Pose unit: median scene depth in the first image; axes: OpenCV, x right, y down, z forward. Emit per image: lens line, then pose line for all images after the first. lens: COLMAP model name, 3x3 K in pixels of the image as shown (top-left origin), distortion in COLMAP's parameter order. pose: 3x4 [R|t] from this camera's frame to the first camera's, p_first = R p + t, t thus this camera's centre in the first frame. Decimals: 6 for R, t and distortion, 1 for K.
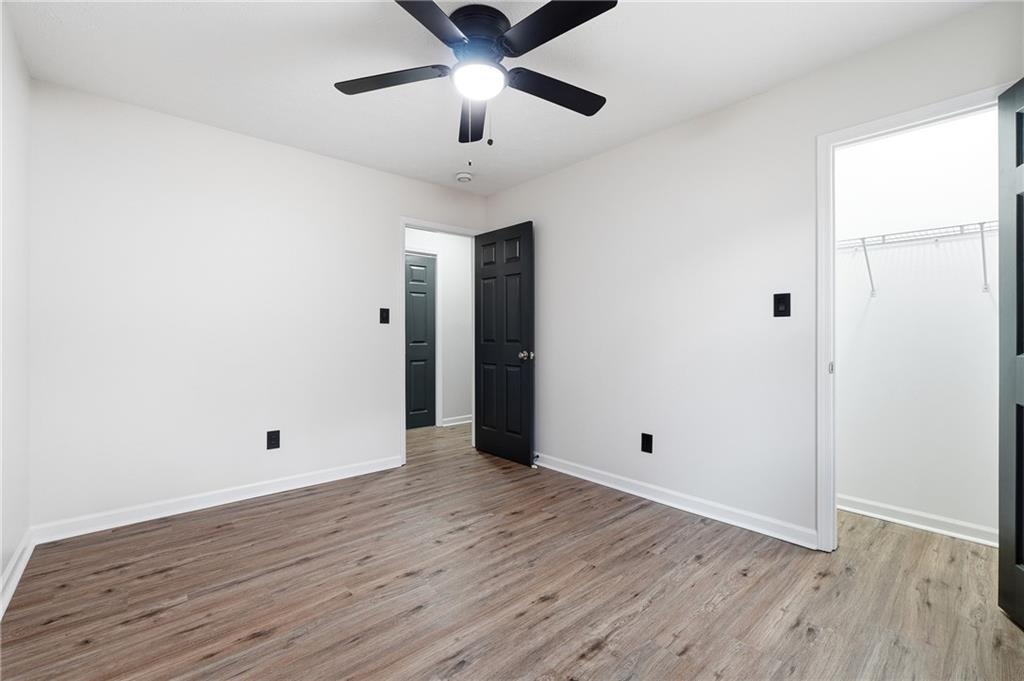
lens RADIAL K [[431.0, 0, 511.8], [0, 431.0, 335.1], [0, 0, 1]] dist [0.000239, 0.000012]
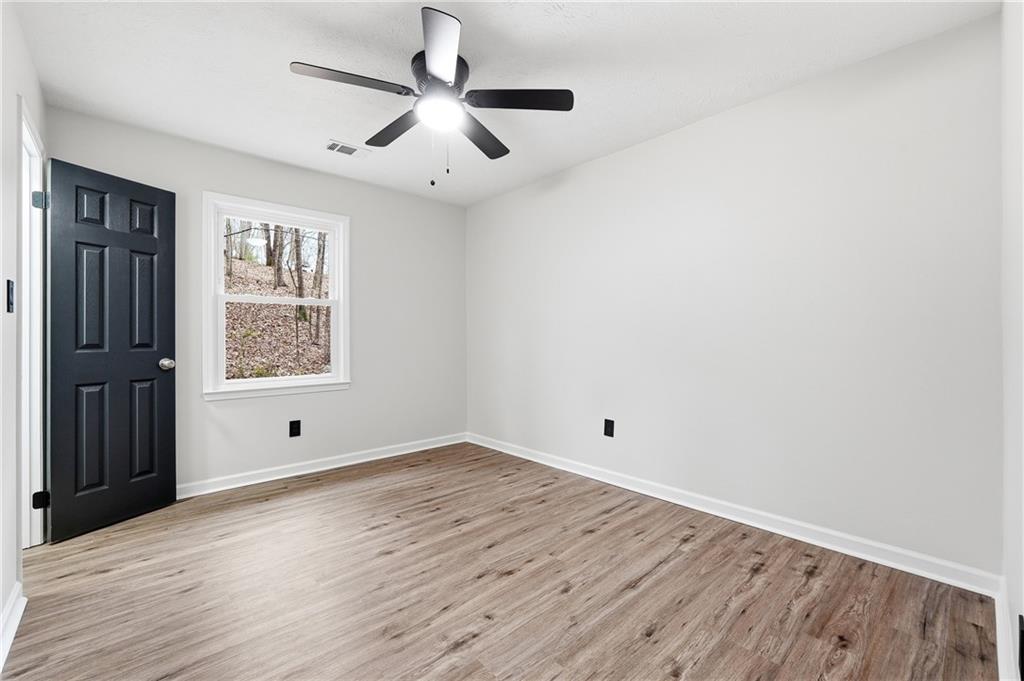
lens RADIAL K [[431.0, 0, 511.8], [0, 431.0, 335.1], [0, 0, 1]] dist [0.000239, 0.000012]
pose [[-0.999869, 0.005115, -0.015333, -0.228628], [0.005101, 0.999987, 0.000951, -0.003359], [0.015338, 0.000873, -0.999882, 1.984042]]
